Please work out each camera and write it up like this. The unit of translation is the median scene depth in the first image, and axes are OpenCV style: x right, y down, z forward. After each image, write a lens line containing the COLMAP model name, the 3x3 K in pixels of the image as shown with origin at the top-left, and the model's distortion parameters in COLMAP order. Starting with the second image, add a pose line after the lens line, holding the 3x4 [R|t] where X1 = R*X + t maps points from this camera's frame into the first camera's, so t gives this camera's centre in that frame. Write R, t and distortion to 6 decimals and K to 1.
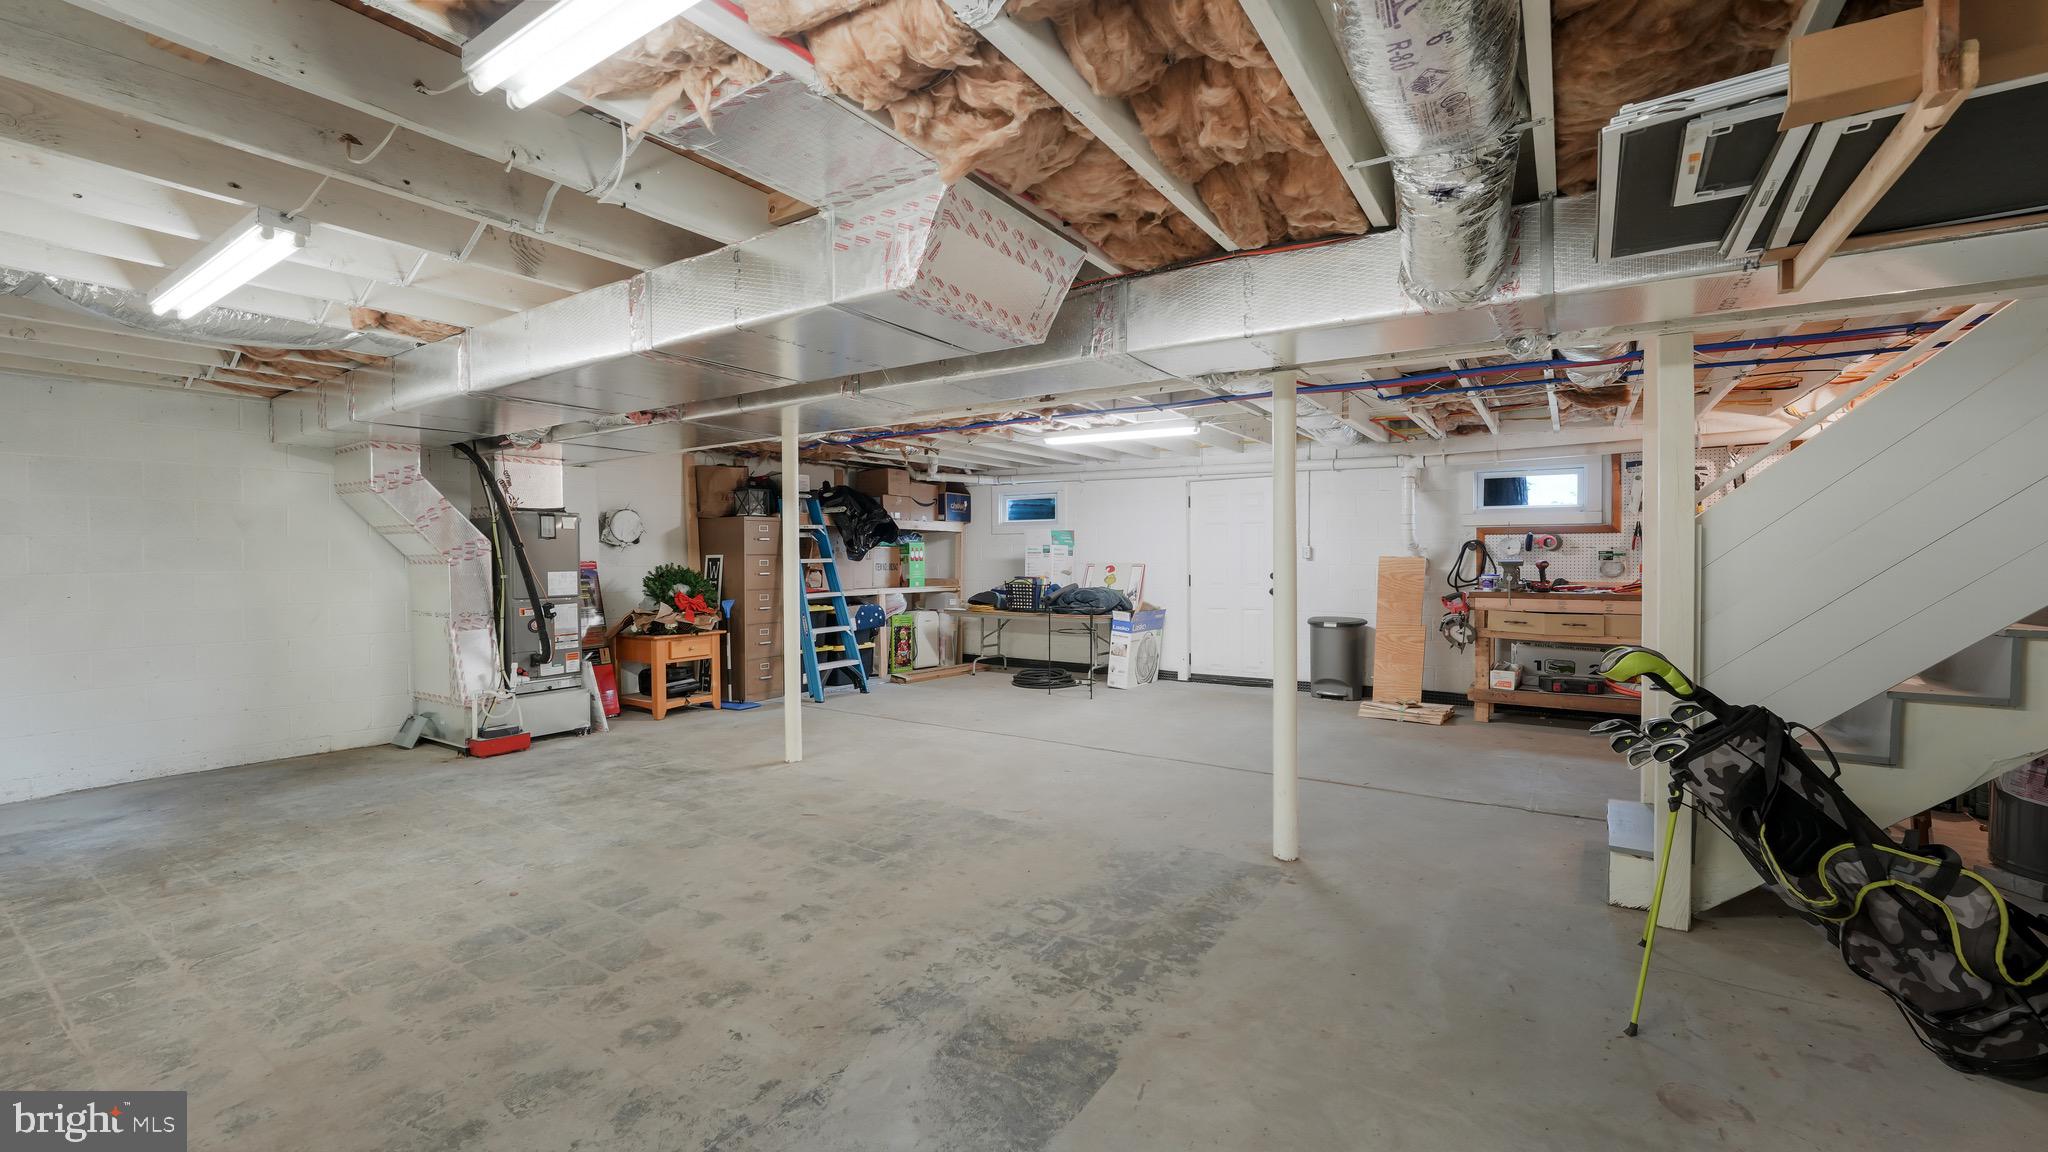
lens RADIAL K [[839.4, 0, 1026.8], [0, 839.4, 568.7], [0, 0, 1]] dist [-0.018159, -0.000321]
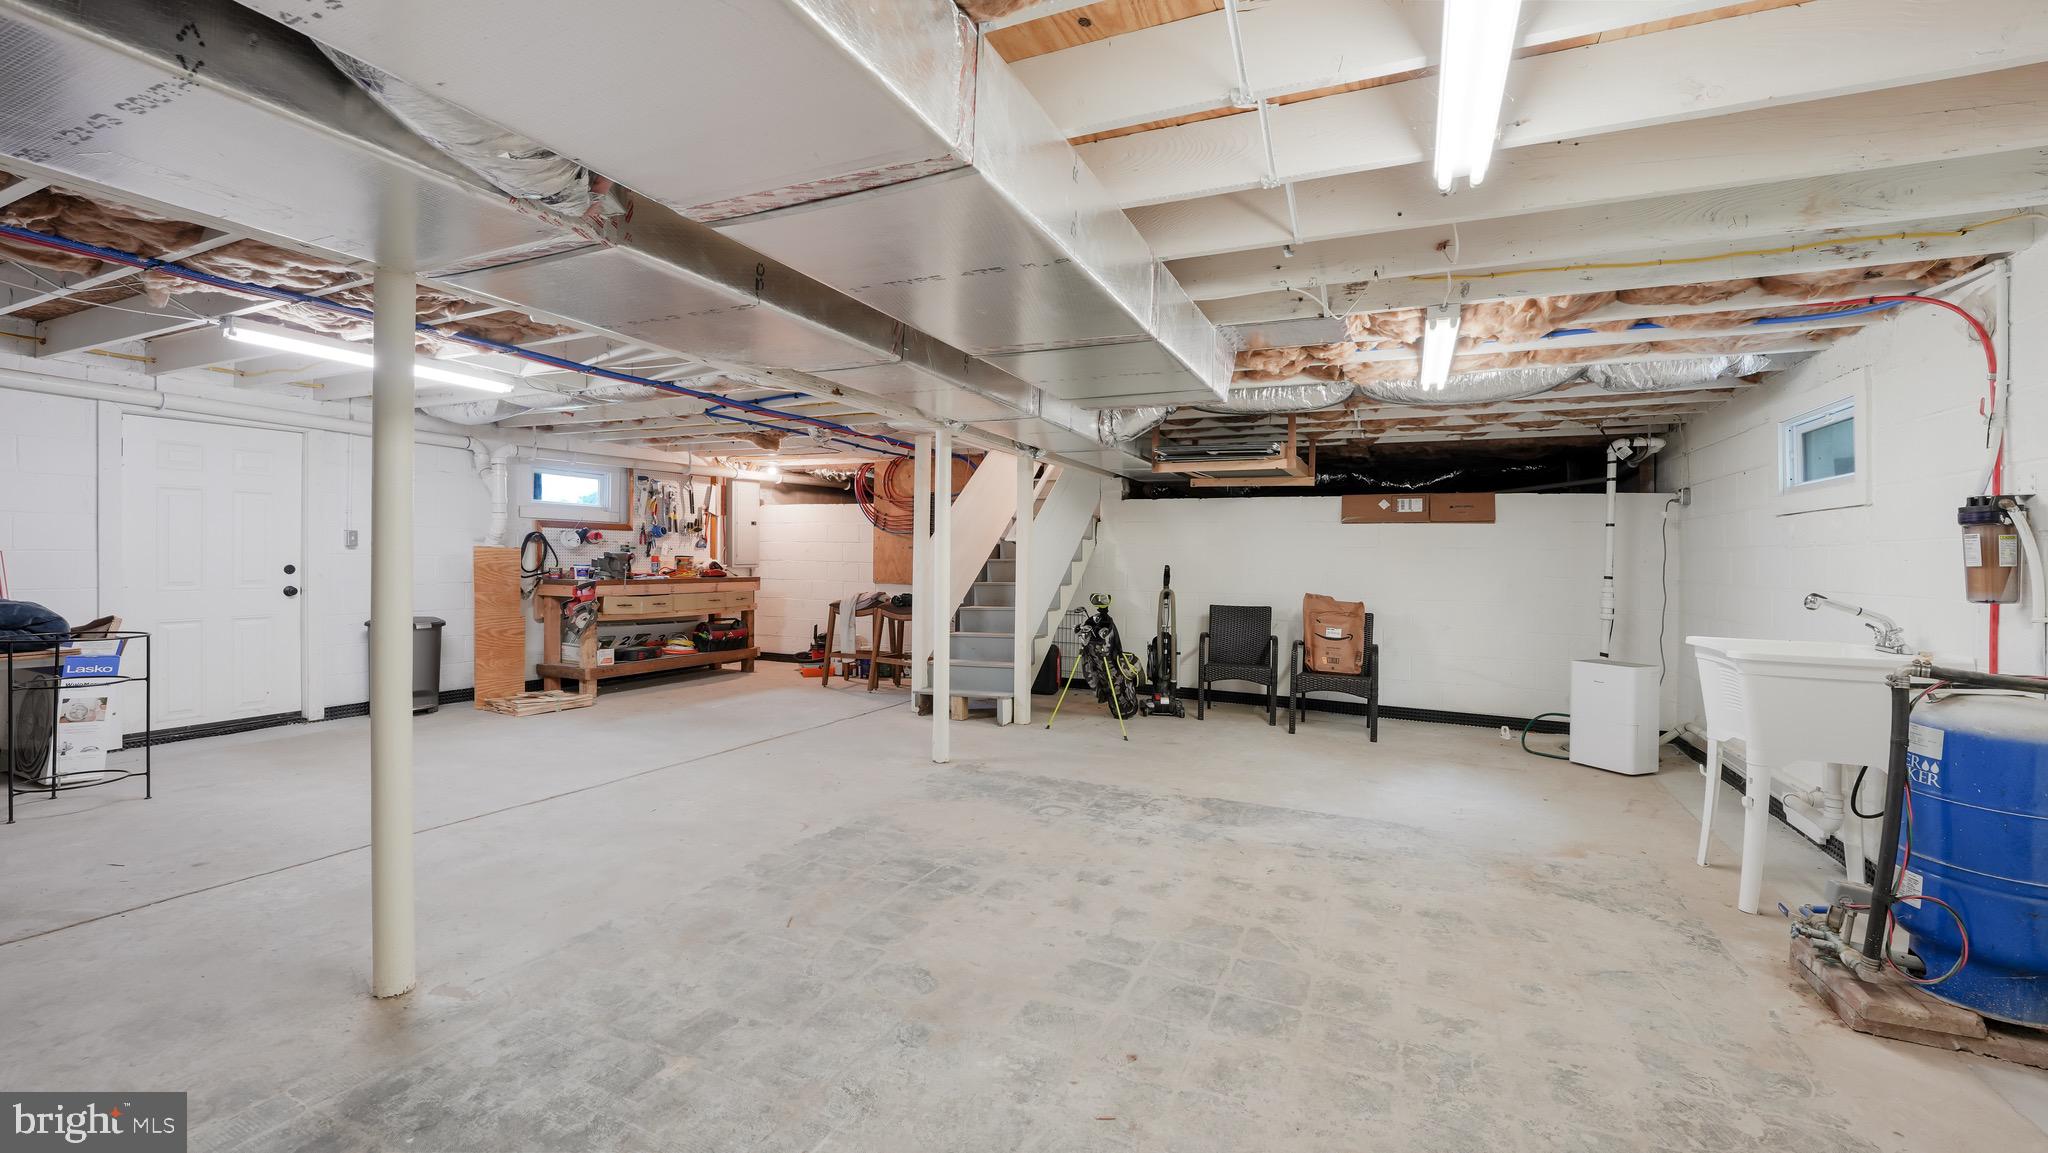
lens RADIAL K [[839.4, 0, 1026.7], [0, 839.4, 569.0], [0, 0, 1]] dist [-0.018159, -0.000321]
pose [[-0.157579, -0.015604, 0.987383, -1.275167], [-0.004596, 0.999876, 0.015068, -0.013673], [-0.987496, -0.002164, -0.157631, 1.200957]]
